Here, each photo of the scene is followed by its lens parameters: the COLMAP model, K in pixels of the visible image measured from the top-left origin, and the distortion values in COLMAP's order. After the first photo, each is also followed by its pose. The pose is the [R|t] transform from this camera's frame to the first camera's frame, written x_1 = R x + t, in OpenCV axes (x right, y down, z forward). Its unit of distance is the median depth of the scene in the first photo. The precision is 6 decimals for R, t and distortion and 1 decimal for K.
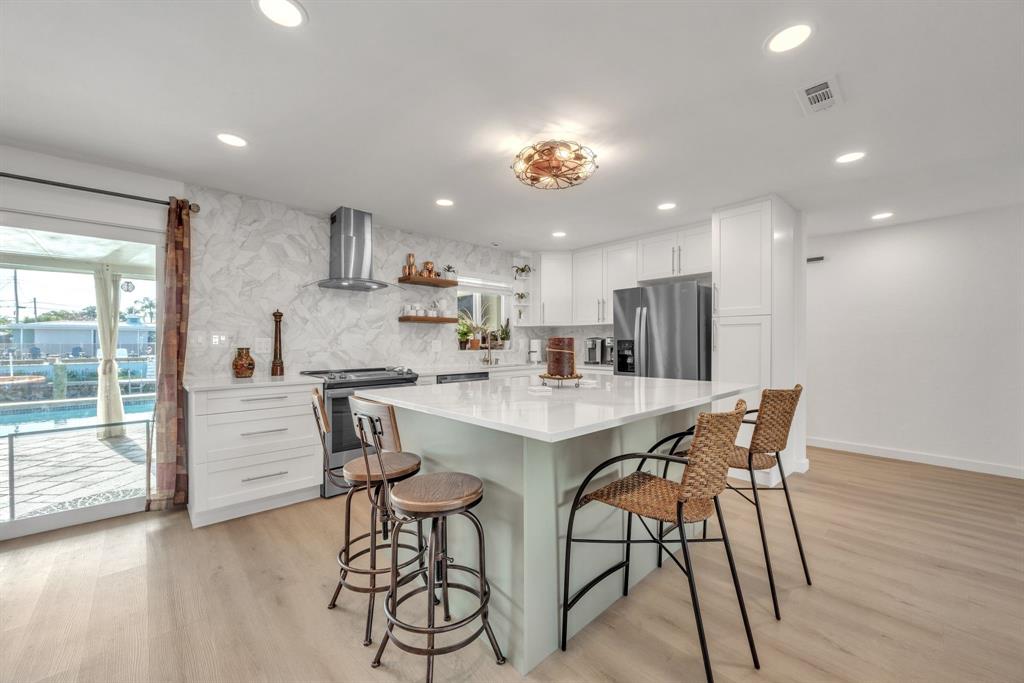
lens RADIAL K [[393.5, 0, 507.9], [0, 393.5, 342.8], [0, 0, 1]] dist [0.000483, -0.000105]
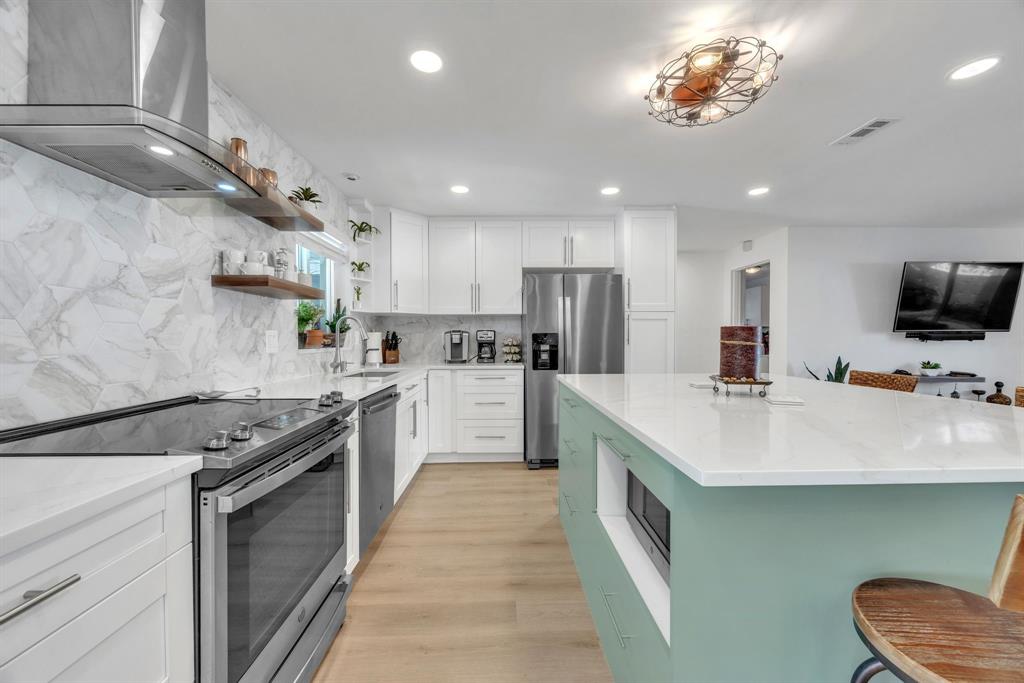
lens RADIAL K [[393.5, 0, 507.9], [0, 393.5, 342.8], [0, 0, 1]] dist [0.000483, -0.000105]
pose [[0.661211, -0.007980, 0.750157, -0.435469], [-0.000254, 0.999941, 0.010860, 0.004752], [-0.750200, -0.007371, 0.661170, 0.524974]]
